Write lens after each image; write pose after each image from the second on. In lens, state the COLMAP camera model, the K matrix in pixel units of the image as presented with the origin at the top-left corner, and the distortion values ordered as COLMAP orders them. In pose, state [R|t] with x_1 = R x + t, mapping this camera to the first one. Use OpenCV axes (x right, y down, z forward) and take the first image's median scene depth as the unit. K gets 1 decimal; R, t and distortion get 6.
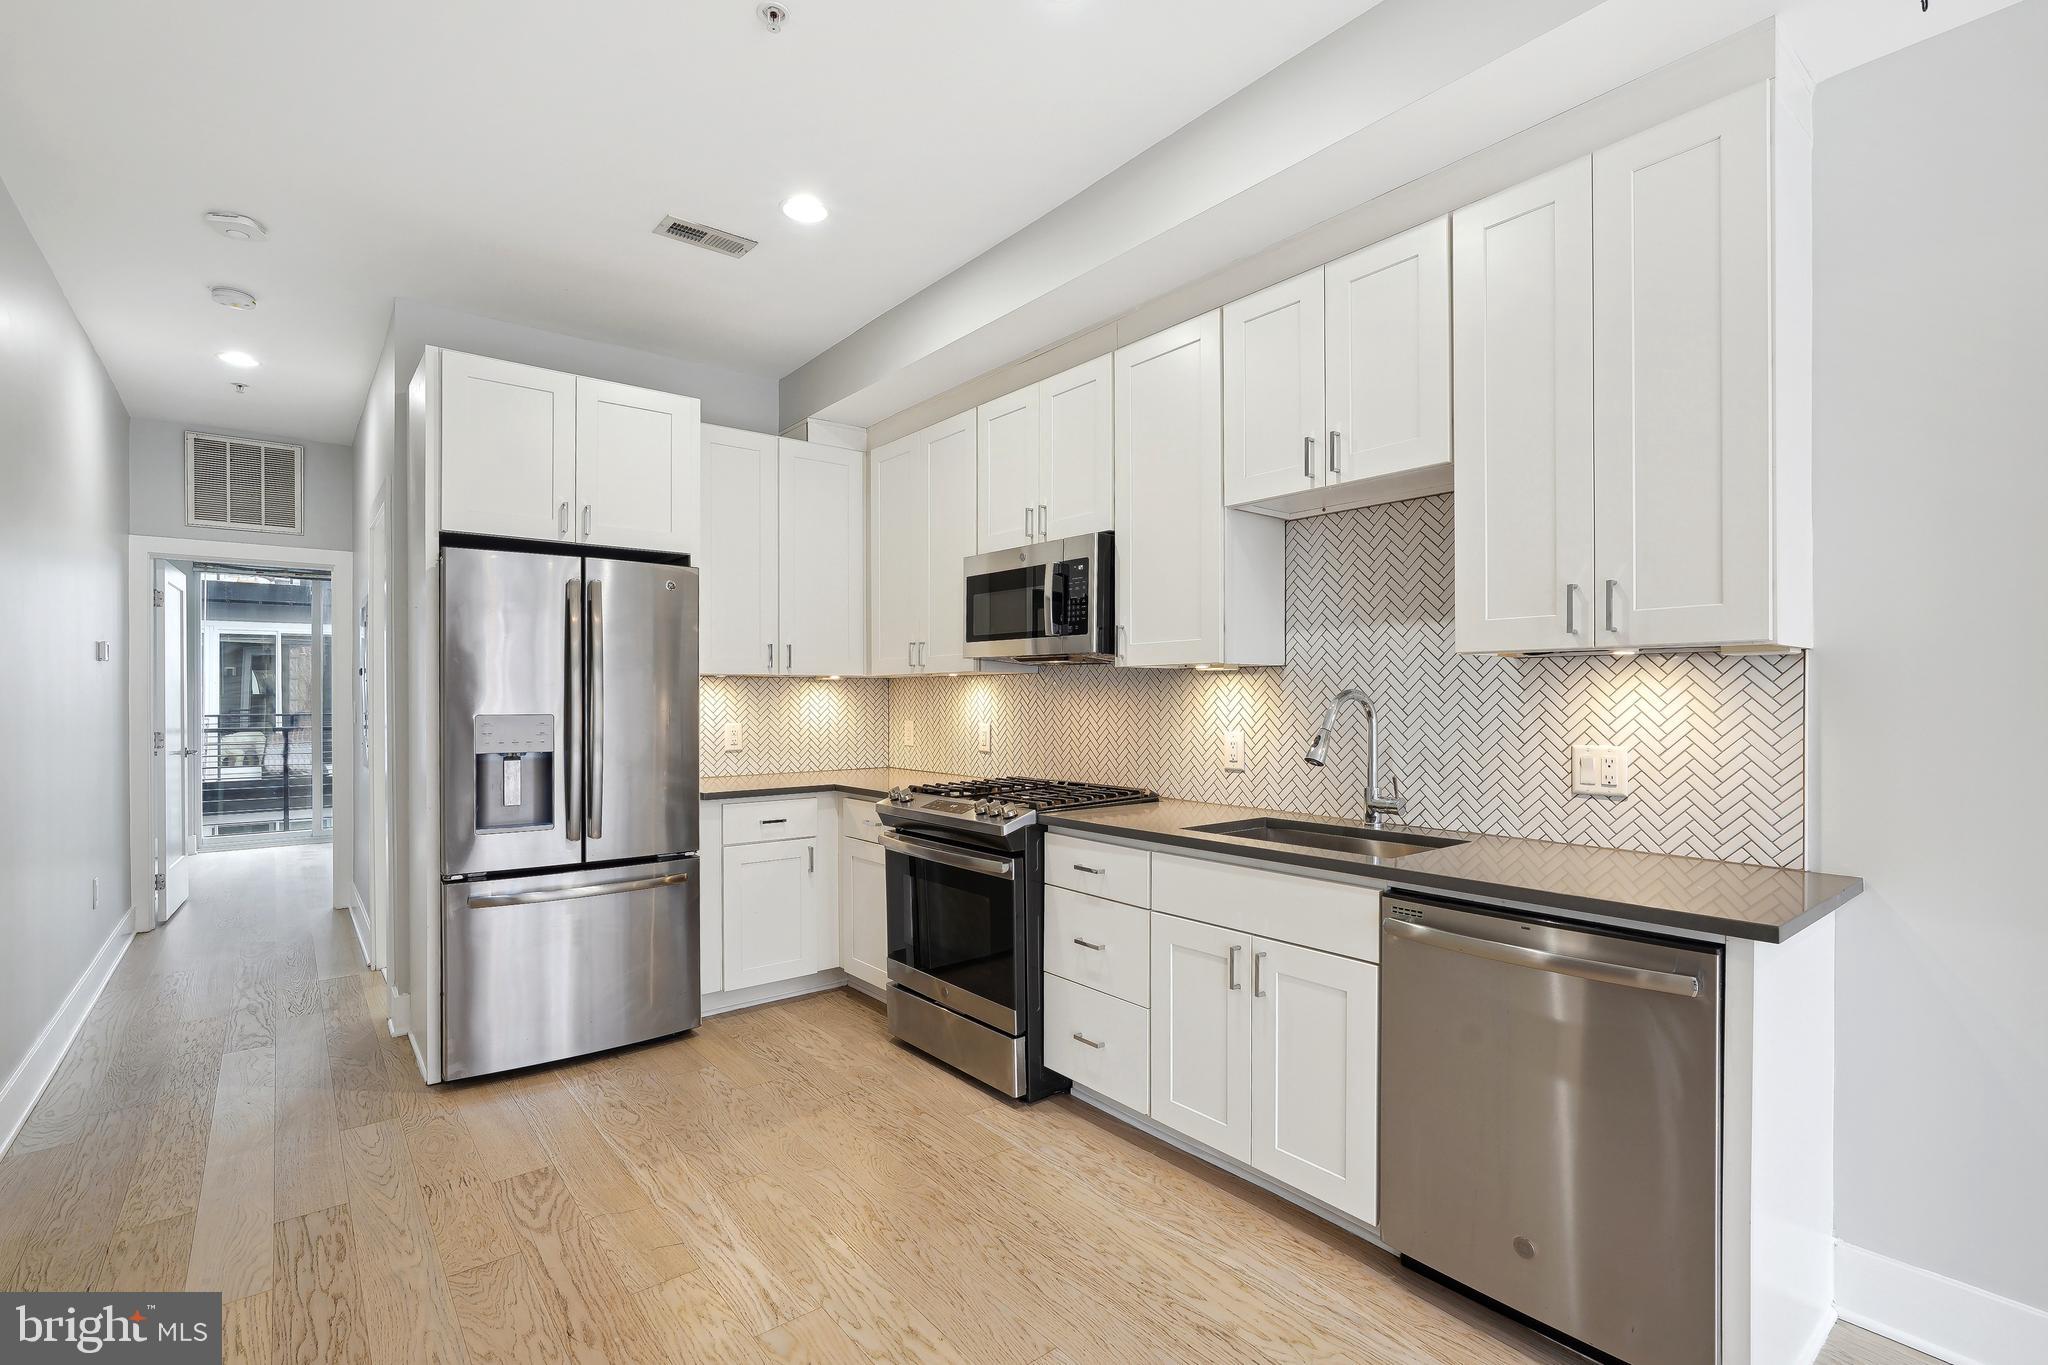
lens RADIAL K [[938.1, 0, 1024.0], [0, 938.1, 682.5], [0, 0, 1]] dist [-0.001689, 0.000106]
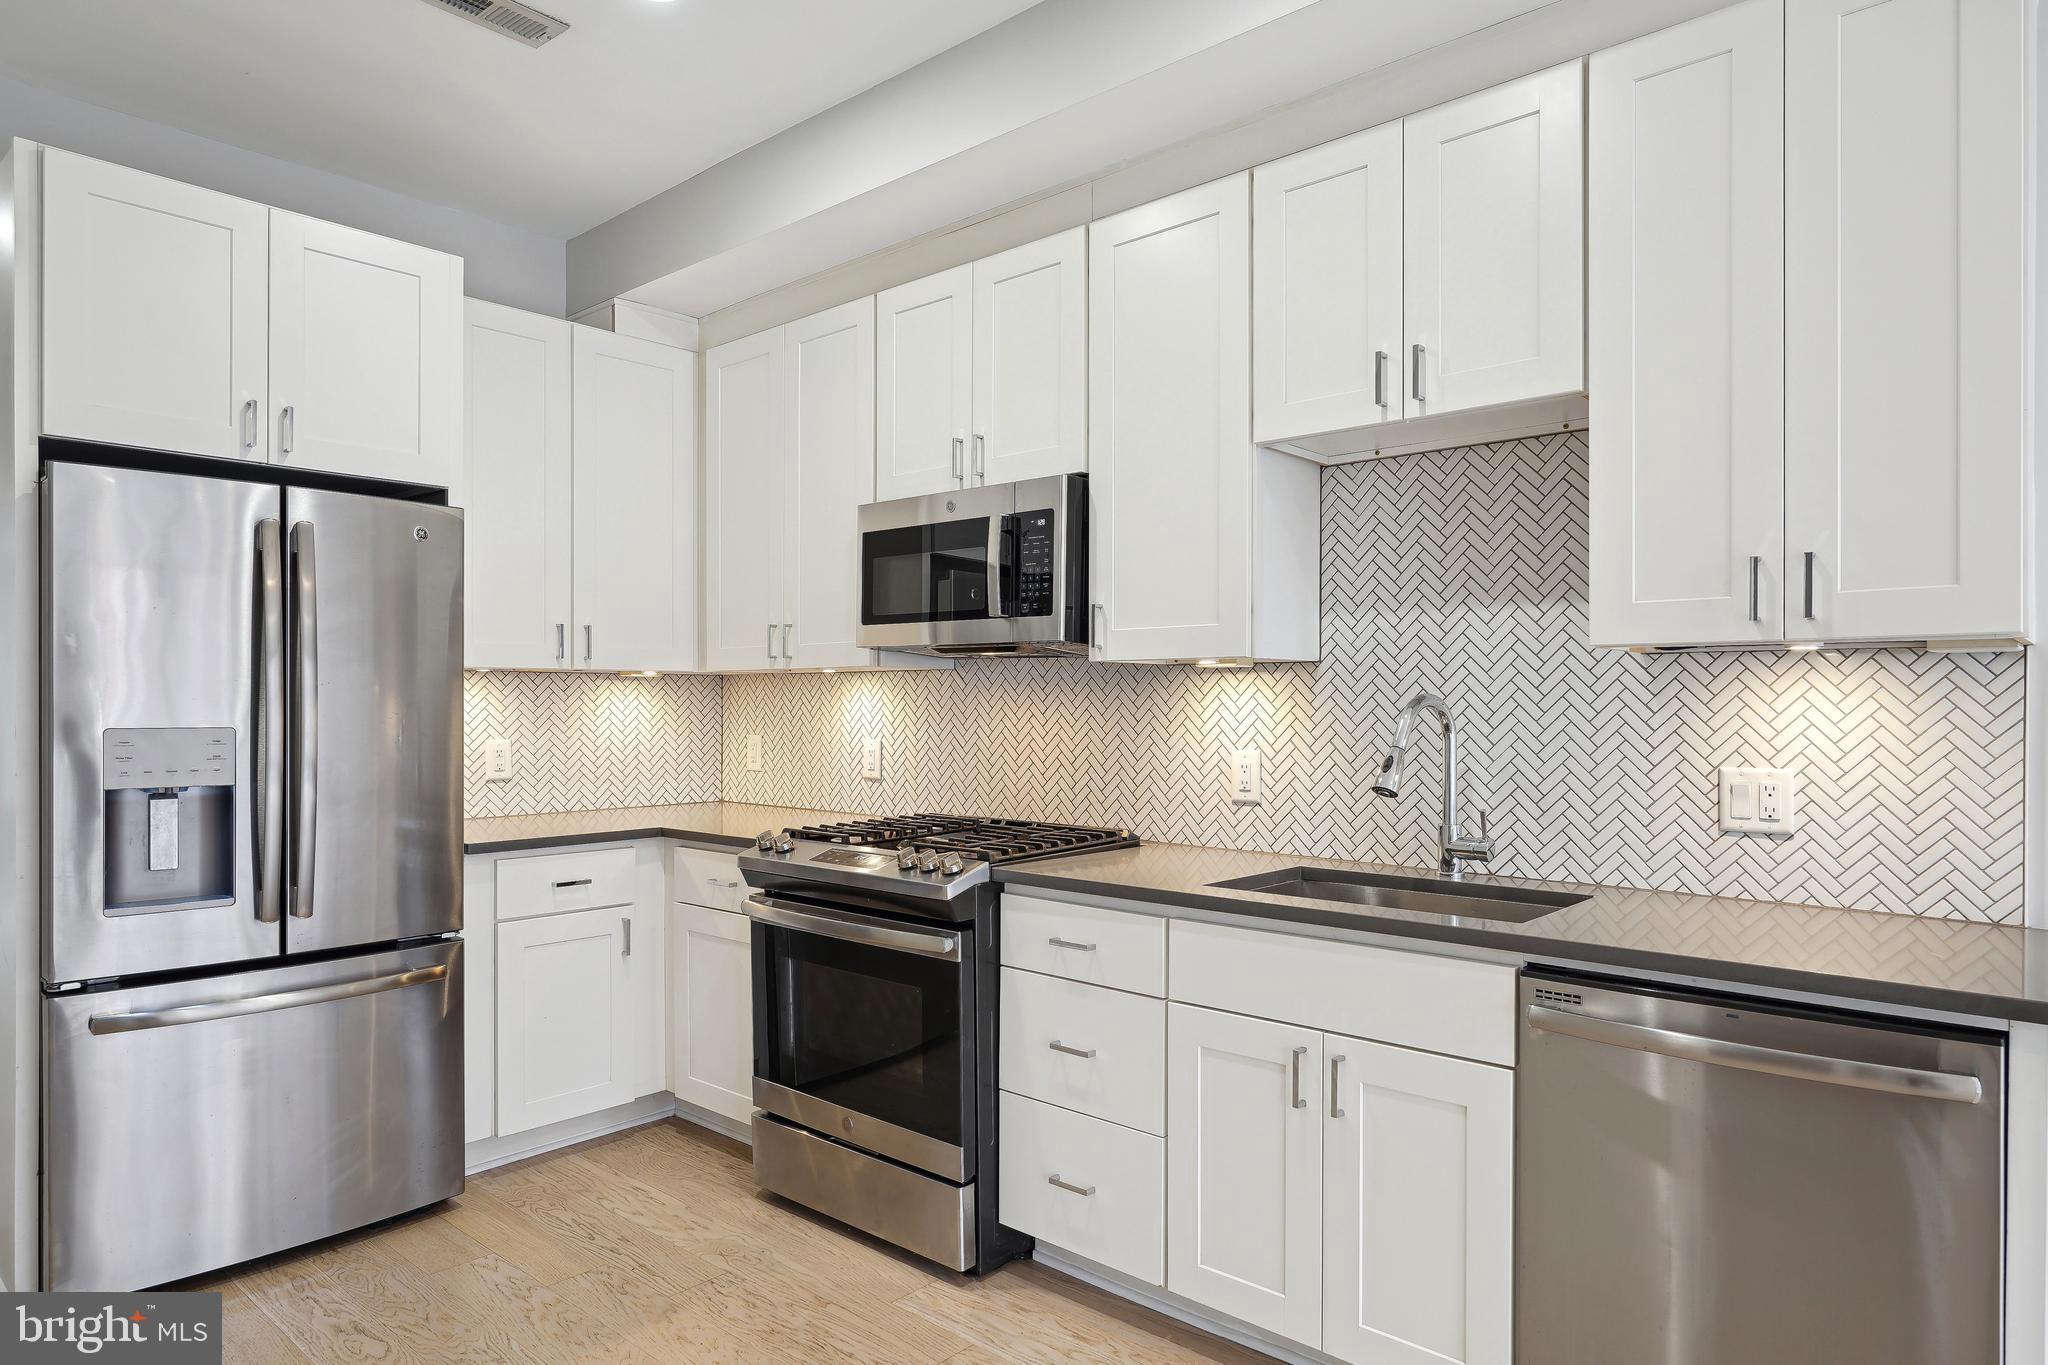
lens RADIAL K [[1220.9, 0, 1024.8], [0, 1220.9, 686.5], [0, 0, 1]] dist [0.006327, 0.000247]
pose [[0.986203, 0.005204, 0.165459, -0.110379], [-0.005649, 0.999982, 0.002222, 0.001051], [-0.165445, -0.003126, 0.986214, 0.082973]]
